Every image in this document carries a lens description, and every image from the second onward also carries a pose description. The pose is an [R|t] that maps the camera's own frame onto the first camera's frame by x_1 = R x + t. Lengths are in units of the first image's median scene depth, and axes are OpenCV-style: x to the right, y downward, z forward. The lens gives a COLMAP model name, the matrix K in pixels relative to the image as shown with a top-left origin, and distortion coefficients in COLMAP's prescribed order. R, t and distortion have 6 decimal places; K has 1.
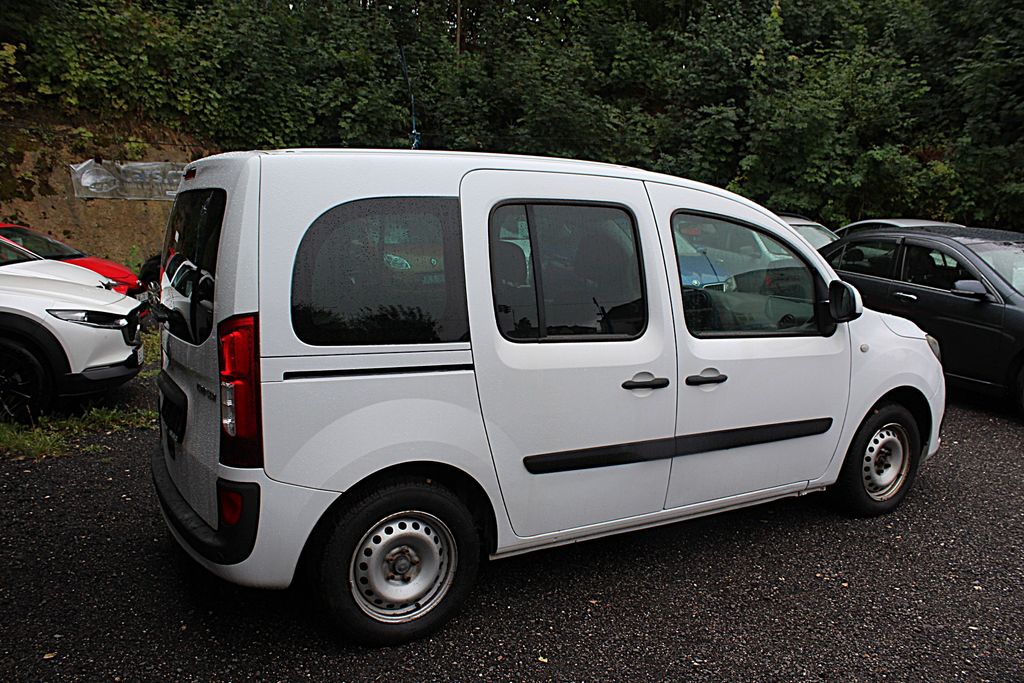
lens RADIAL K [[856.4, 0, 512.0], [0, 856.4, 341.5], [0, 0, 1]] dist [-0.171134, 0.147492]
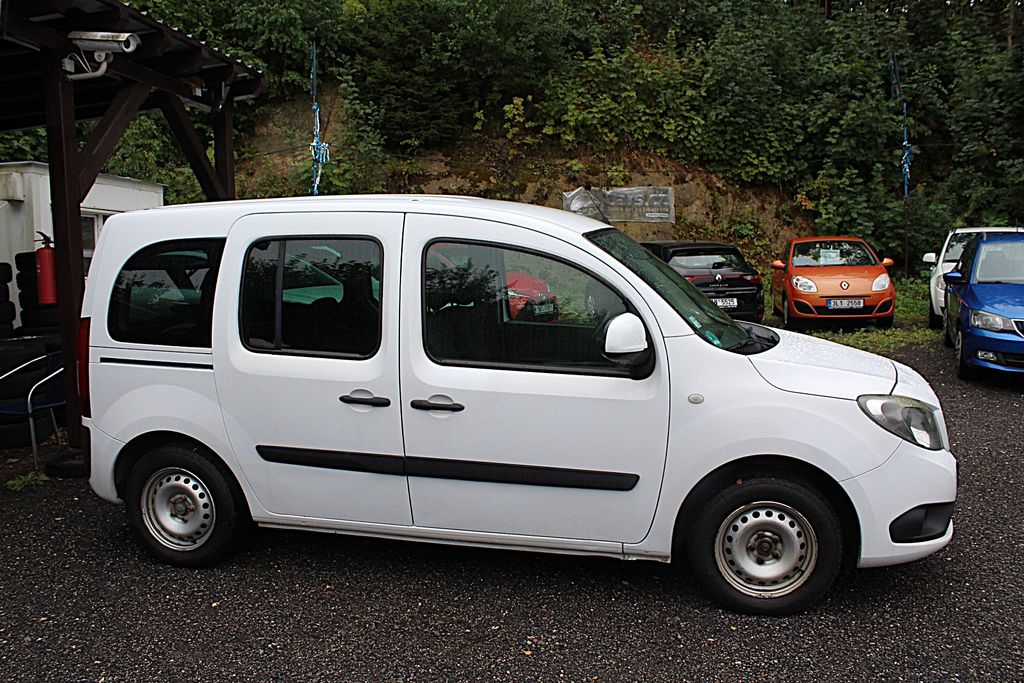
lens RADIAL K [[856.4, 0, 512.0], [0, 856.4, 341.5], [0, 0, 1]] dist [-0.171134, 0.147492]
pose [[0.731505, 0.063582, -0.678865, 0.229478], [-0.077014, 0.996976, 0.010390, -0.011470], [0.677473, 0.044682, 0.734189, 0.072336]]
